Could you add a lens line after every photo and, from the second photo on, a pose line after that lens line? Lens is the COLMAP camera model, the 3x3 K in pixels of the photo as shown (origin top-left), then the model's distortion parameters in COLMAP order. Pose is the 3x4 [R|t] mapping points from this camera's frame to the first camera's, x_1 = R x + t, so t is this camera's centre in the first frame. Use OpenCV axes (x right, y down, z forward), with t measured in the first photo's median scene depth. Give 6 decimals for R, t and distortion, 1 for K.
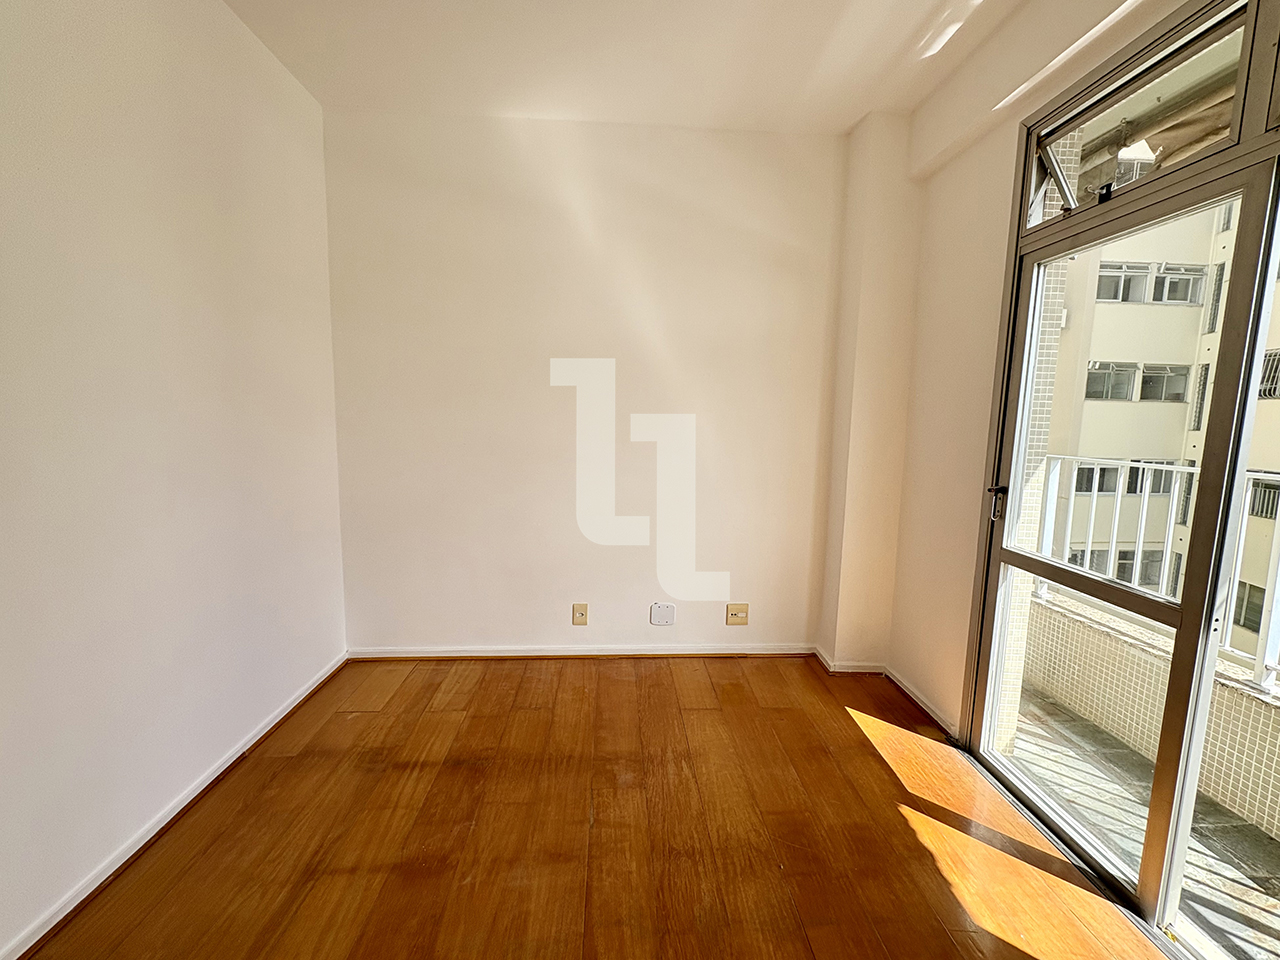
lens RADIAL K [[527.0, 0, 640.0], [0, 527.0, 480.0], [0, 0, 1]] dist [-0.000366, -0.000319]
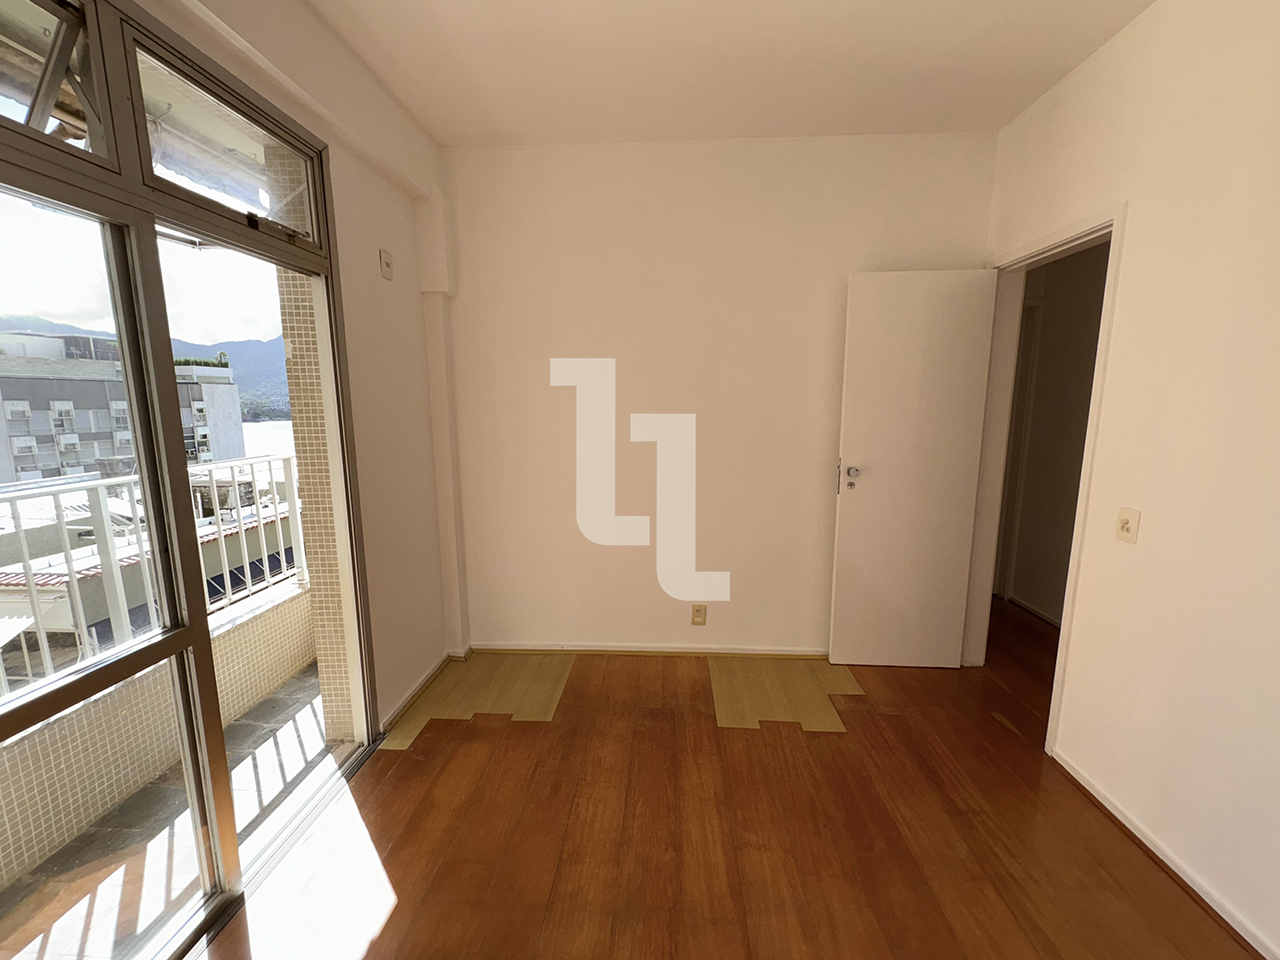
lens RADIAL K [[512.7, 0, 640.0], [0, 512.7, 480.0], [0, 0, 1]] dist [0.000828, 0.000092]
pose [[-0.993538, -0.034089, 0.108257, 0.019482], [-0.003084, 0.961585, 0.274490, -0.212694], [-0.113455, 0.272382, -0.955477, 1.187823]]
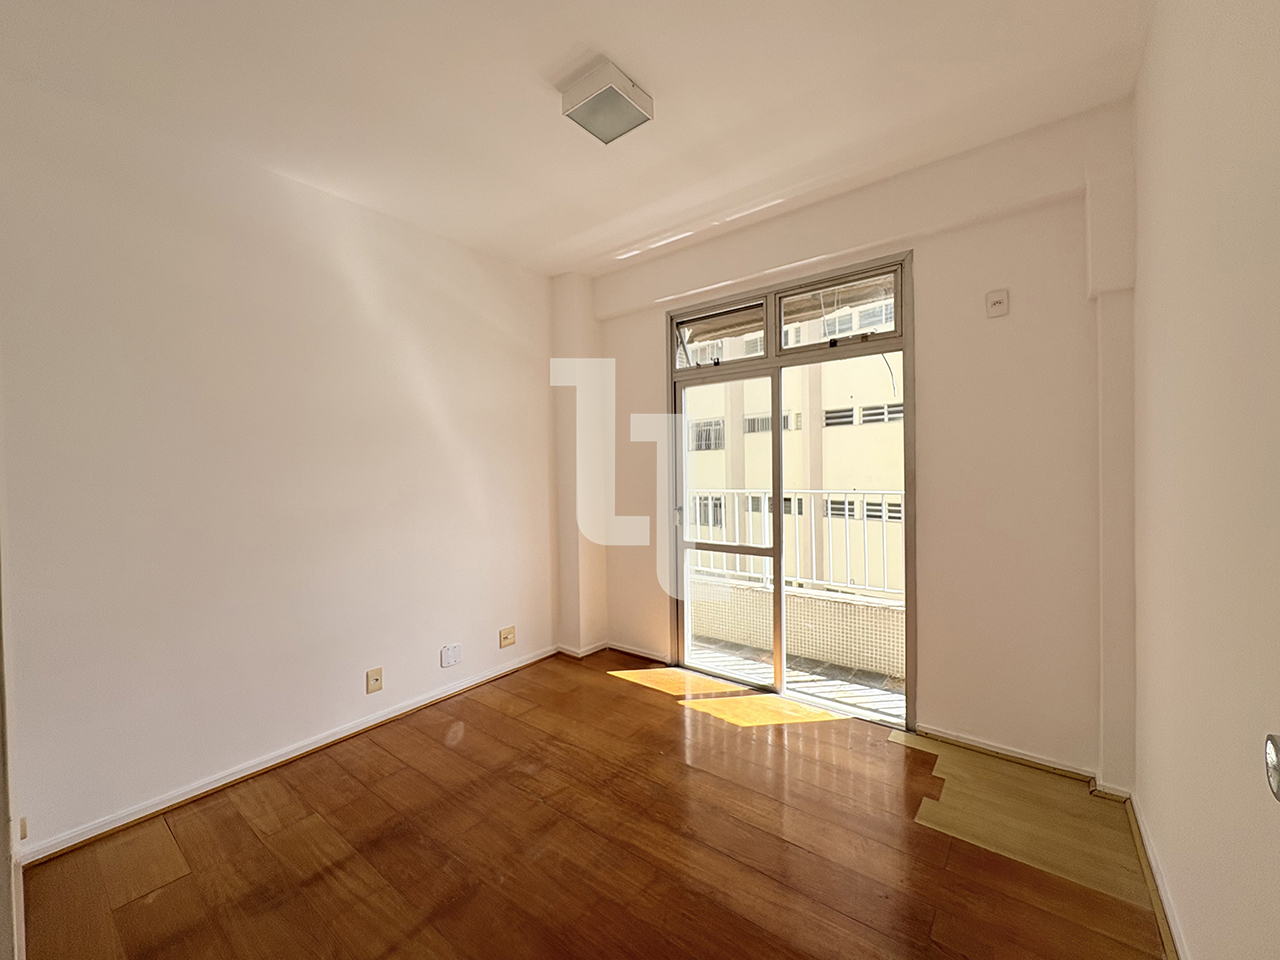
lens RADIAL K [[512.7, 0, 640.0], [0, 512.7, 480.0], [0, 0, 1]] dist [0.000828, 0.000092]
pose [[0.657658, -0.047815, 0.751797, -0.678368], [0.122156, 0.991544, -0.043797, -0.016837], [-0.743346, 0.120640, 0.657938, -0.051785]]
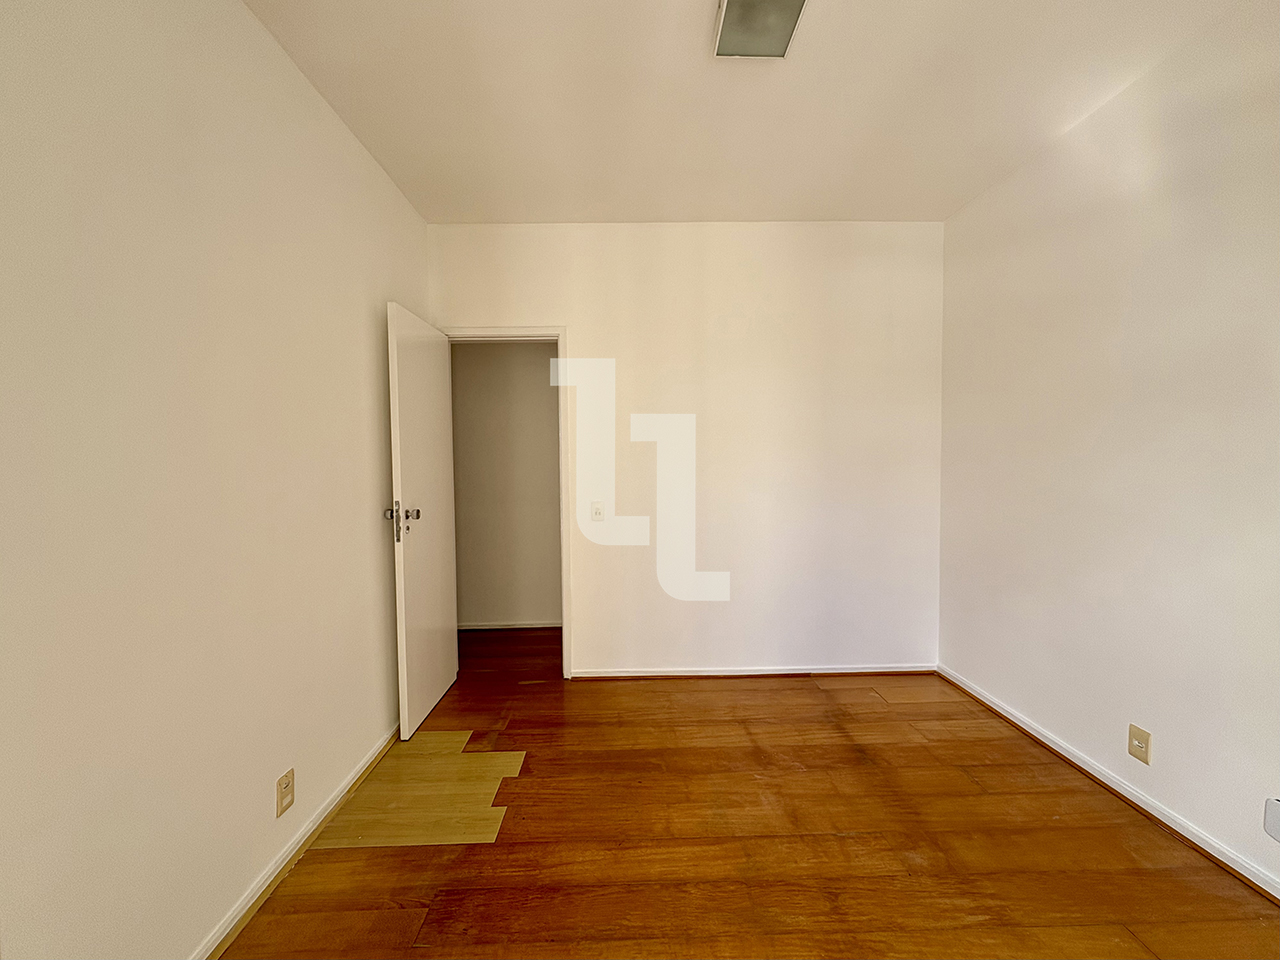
lens RADIAL K [[512.7, 0, 640.0], [0, 512.7, 480.0], [0, 0, 1]] dist [0.000828, 0.000092]
pose [[-0.029329, 0.022831, -0.999309, 0.806690], [-0.110390, 0.993550, 0.025939, -0.052921], [0.993455, 0.111075, -0.026620, 0.446683]]
